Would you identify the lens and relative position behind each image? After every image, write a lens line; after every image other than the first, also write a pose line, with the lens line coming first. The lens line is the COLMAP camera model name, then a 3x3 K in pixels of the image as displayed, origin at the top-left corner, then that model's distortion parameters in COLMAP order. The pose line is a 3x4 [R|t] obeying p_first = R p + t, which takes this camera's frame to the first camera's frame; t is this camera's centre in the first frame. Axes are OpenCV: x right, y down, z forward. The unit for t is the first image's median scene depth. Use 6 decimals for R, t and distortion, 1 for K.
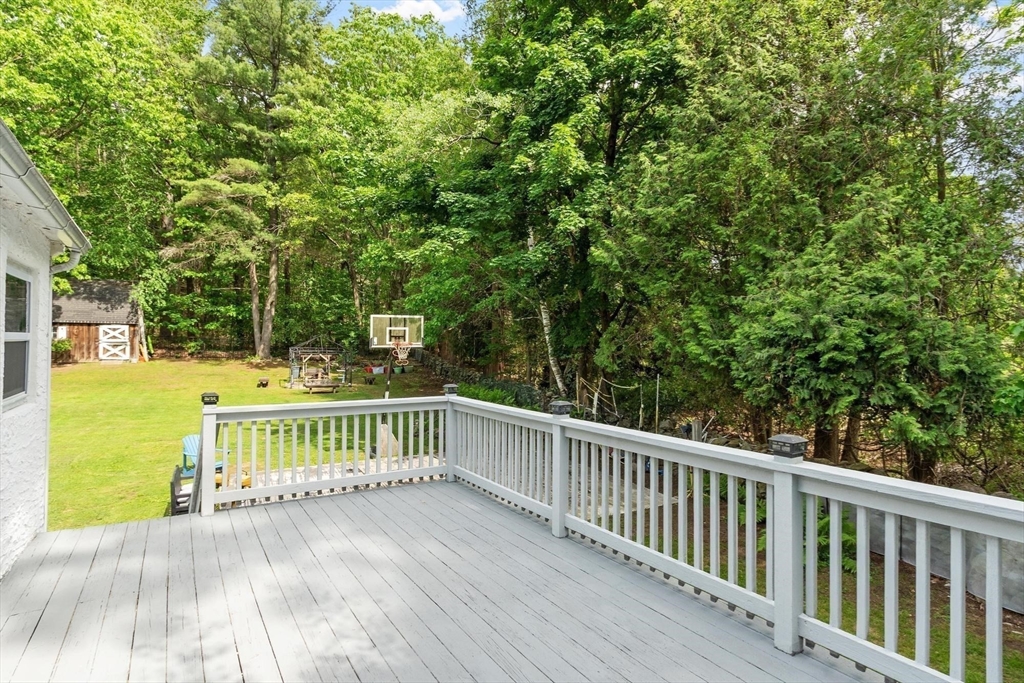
lens RADIAL K [[537.6, 0, 509.0], [0, 537.6, 341.5], [0, 0, 1]] dist [0.003427, -0.003500]
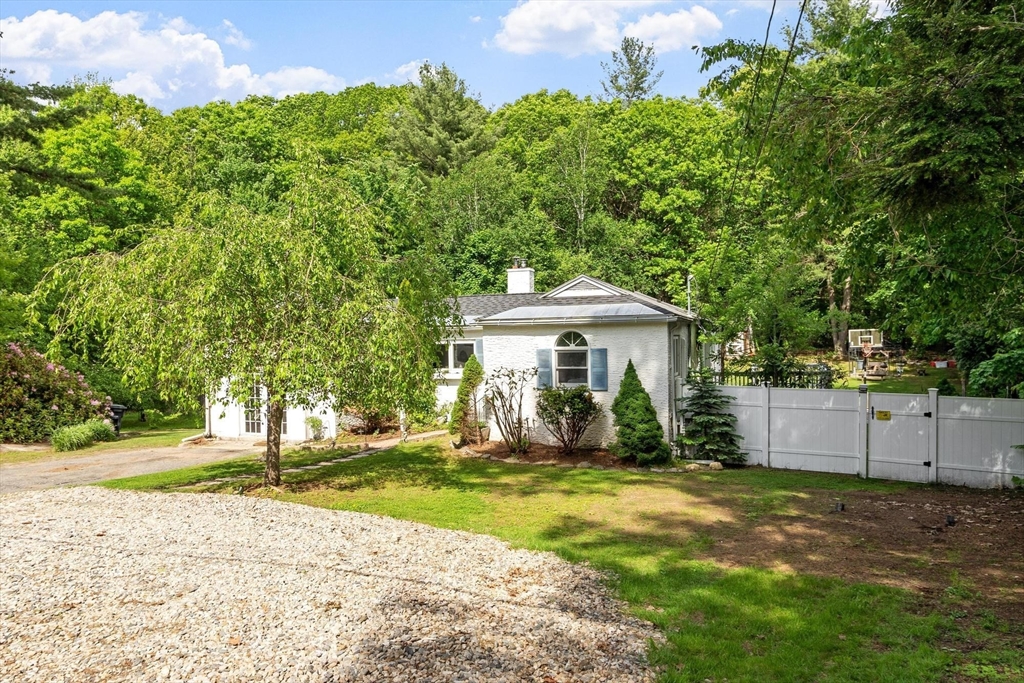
lens RADIAL K [[708.9, 0, 515.9], [0, 708.9, 343.1], [0, 0, 1]] dist [-0.007073, -0.000130]
pose [[0.601476, -0.017458, -0.798700, 0.433538], [0.027424, 0.999623, -0.001197, -0.013417], [0.798420, -0.021183, 0.601728, -0.617401]]
